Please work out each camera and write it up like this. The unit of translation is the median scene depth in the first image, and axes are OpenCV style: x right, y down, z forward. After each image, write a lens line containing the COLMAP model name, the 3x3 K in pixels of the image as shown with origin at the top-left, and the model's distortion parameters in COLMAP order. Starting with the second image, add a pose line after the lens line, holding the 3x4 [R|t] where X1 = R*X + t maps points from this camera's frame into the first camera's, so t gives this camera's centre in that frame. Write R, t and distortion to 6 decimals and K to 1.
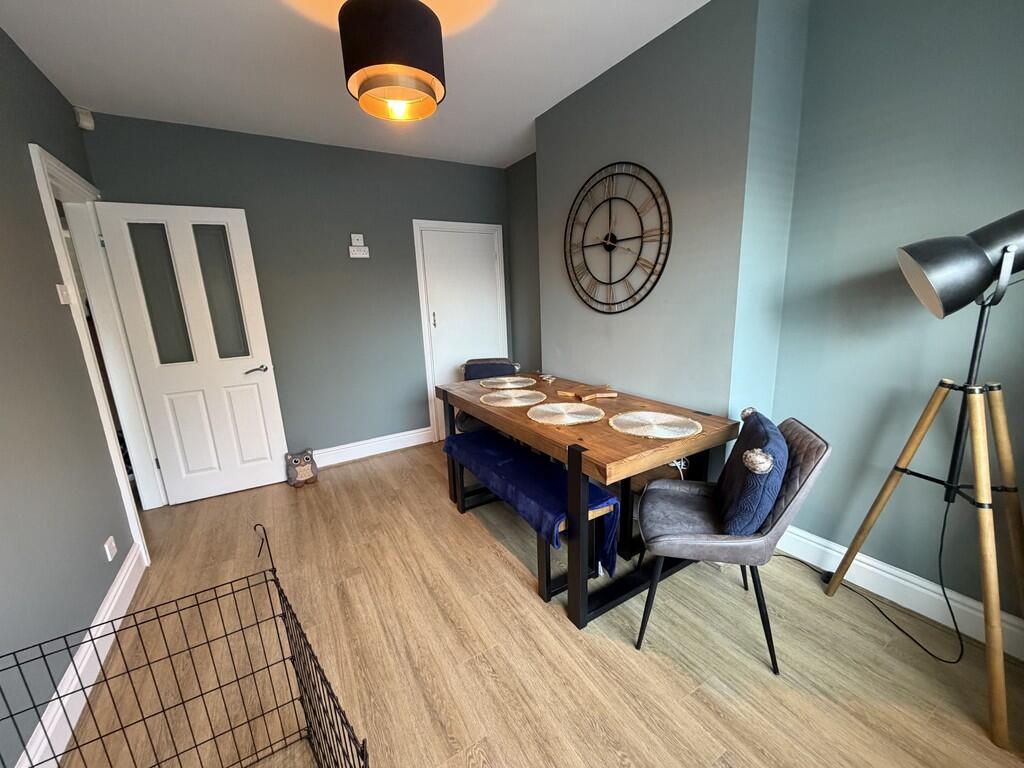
lens RADIAL K [[407.9, 0, 511.9], [0, 407.9, 387.5], [0, 0, 1]] dist [-0.001297, 0.000029]
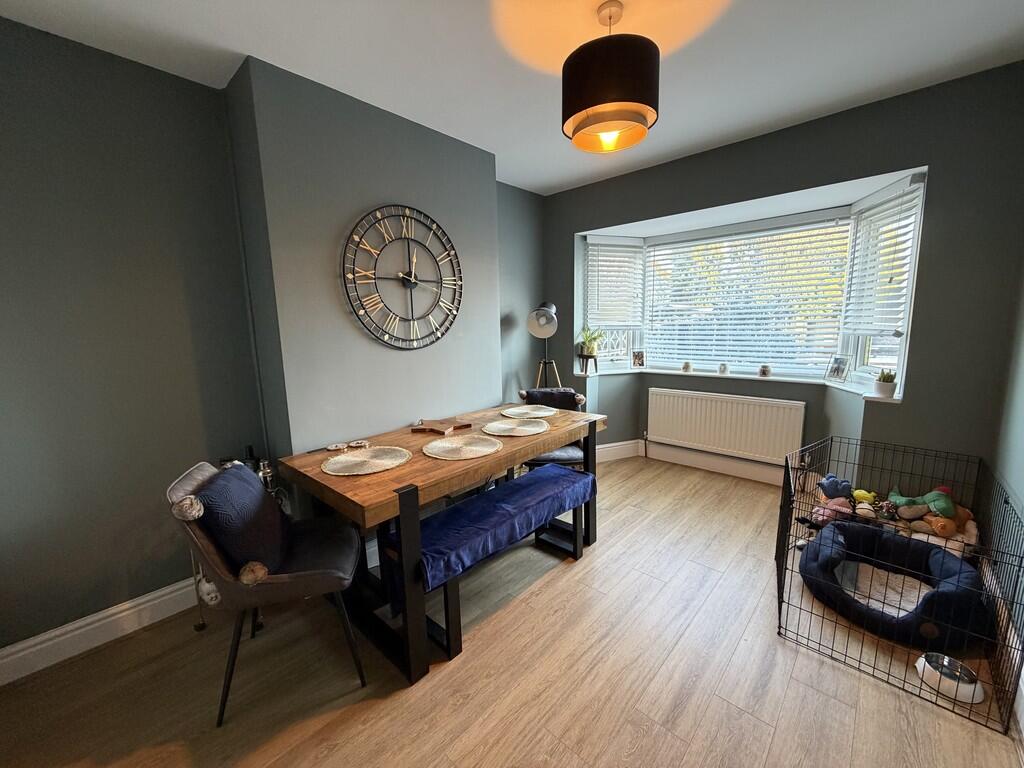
lens RADIAL K [[407.9, 0, 511.6], [0, 407.9, 386.7], [0, 0, 1]] dist [-0.001297, 0.000029]
pose [[-0.286728, -0.096640, 0.953125, -0.841404], [0.249713, 0.952968, 0.171745, -0.218148], [-0.924895, 0.287251, -0.249110, 1.112579]]
